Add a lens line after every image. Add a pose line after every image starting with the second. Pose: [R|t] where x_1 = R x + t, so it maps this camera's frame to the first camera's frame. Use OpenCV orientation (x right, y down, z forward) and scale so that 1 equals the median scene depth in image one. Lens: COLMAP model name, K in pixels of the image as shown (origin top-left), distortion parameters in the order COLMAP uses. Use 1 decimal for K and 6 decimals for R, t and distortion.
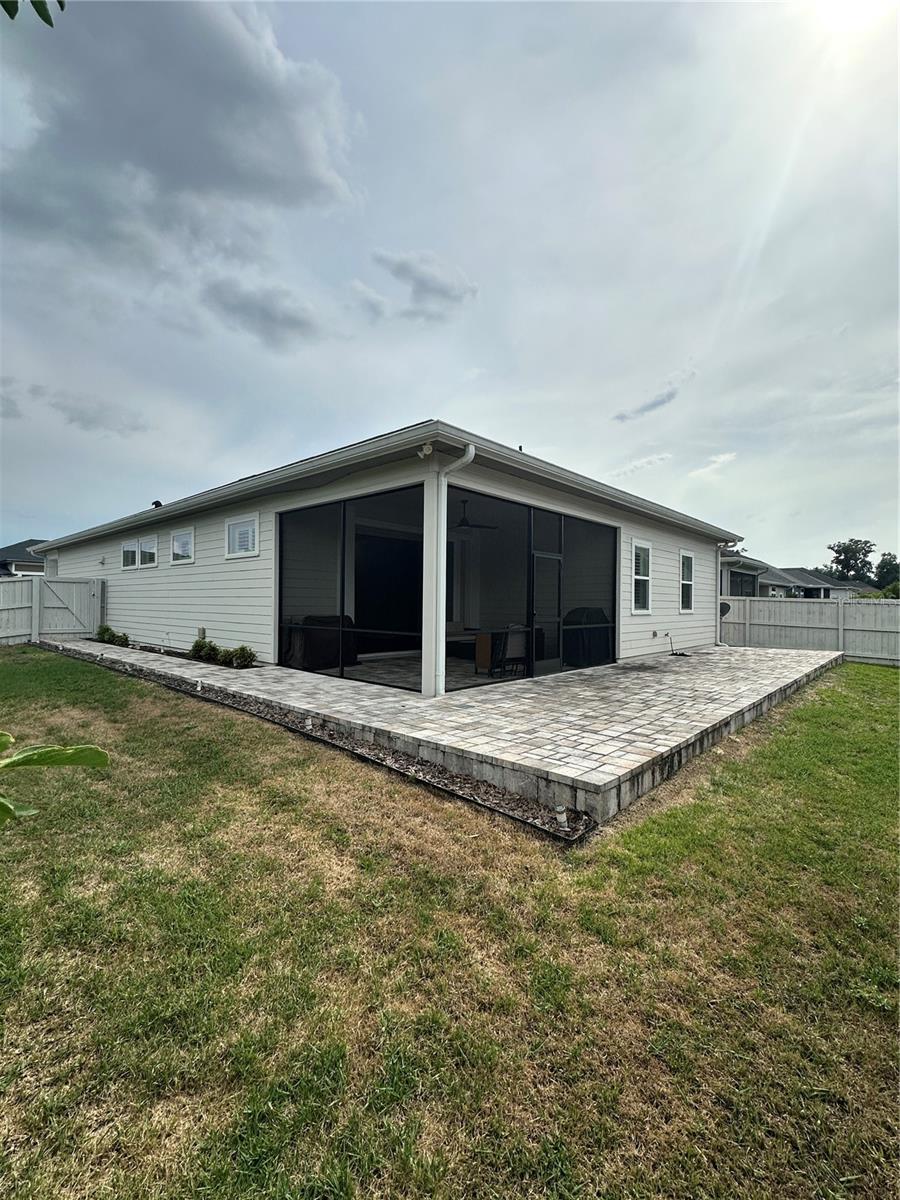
lens RADIAL K [[525.2, 0, 454.0], [0, 525.2, 600.4], [0, 0, 1]] dist [0.001061, 0.000051]
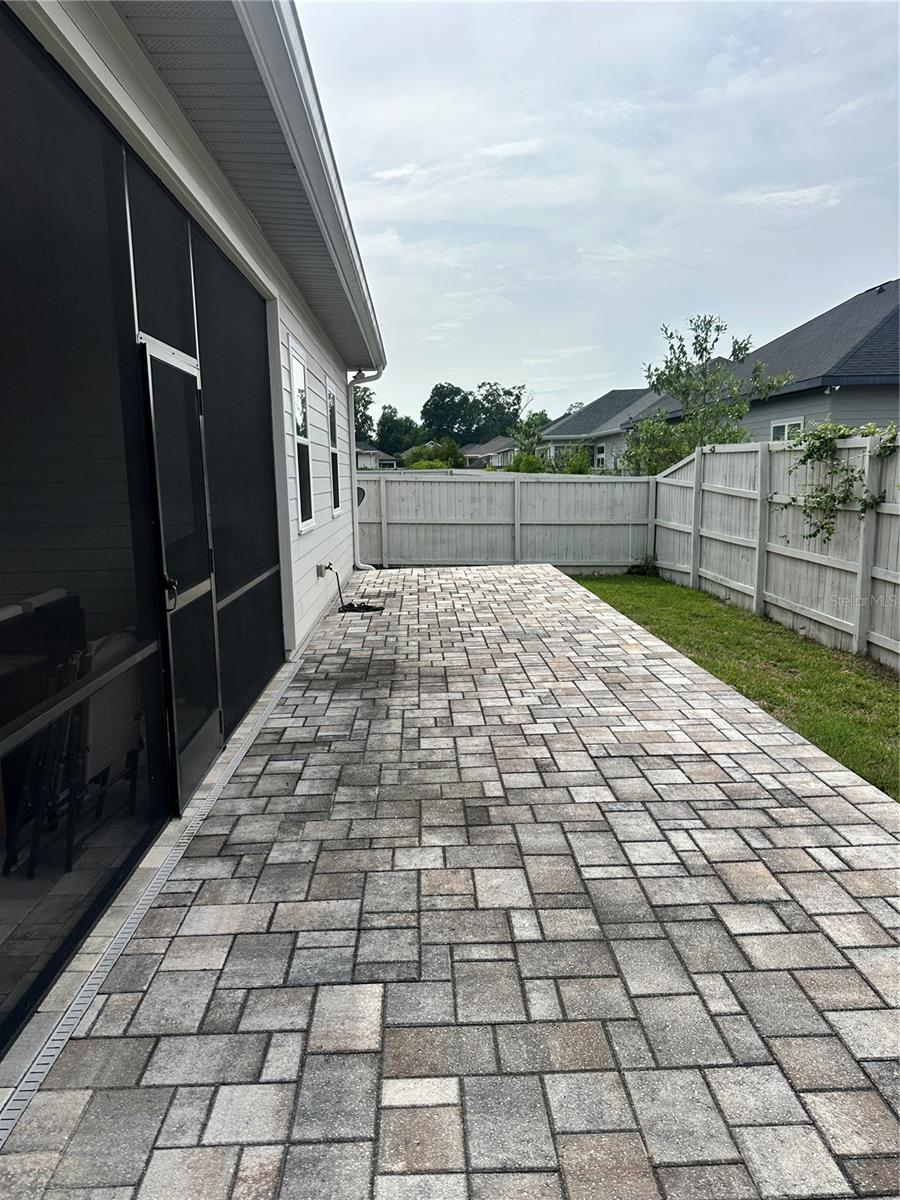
lens RADIAL K [[840.5, 0, 452.3], [0, 840.5, 602.1], [0, 0, 1]] dist [0.054583, -0.061958]
pose [[0.710087, -0.129136, 0.692171, -0.022392], [0.022738, 0.986731, 0.160765, -0.015902], [-0.703747, -0.098418, 0.703601, 0.327030]]
